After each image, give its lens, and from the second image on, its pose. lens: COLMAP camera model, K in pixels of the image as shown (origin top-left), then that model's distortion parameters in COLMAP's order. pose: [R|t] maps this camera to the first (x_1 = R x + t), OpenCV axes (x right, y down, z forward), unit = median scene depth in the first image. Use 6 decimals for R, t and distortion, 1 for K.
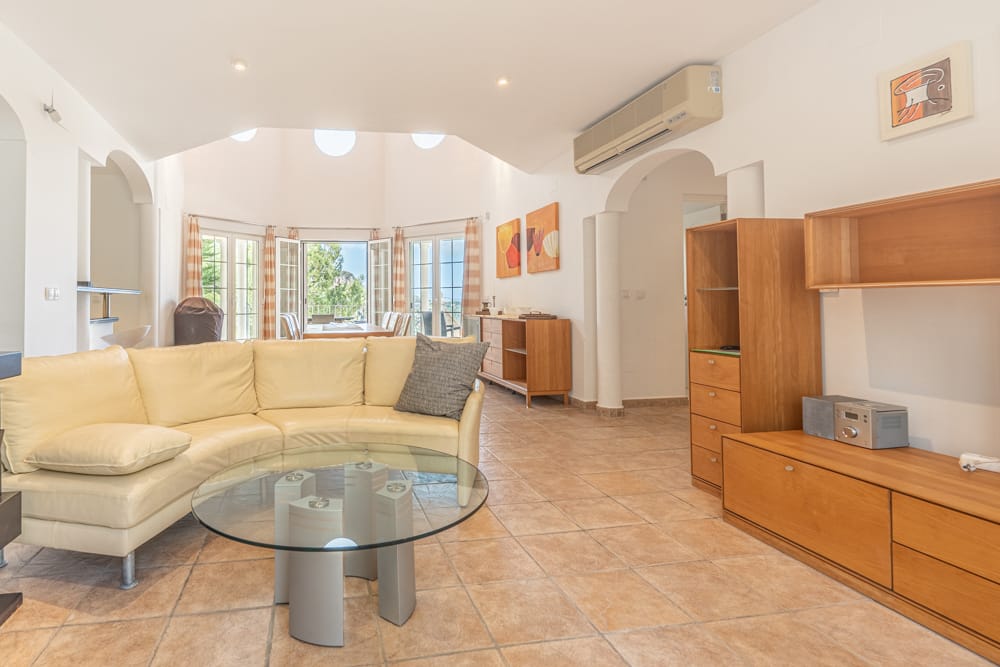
lens RADIAL K [[501.4, 0, 399.4], [0, 501.4, 293.8], [0, 0, 1]] dist [-0.001797, -0.000566]
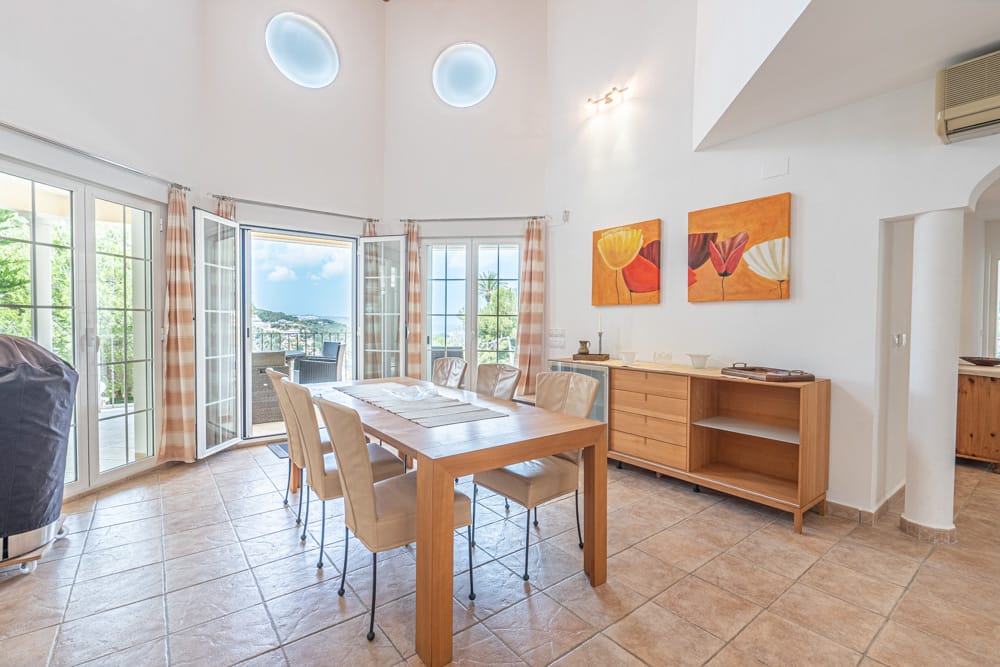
lens RADIAL K [[451.1, 0, 500.4], [0, 451.1, 337.3], [0, 0, 1]] dist [-0.000229, -0.000038]
pose [[0.882856, -0.000300, 0.469644, -0.194200], [-0.024543, 0.998604, 0.046773, -0.012579], [-0.469002, -0.052820, 0.881616, 0.463220]]
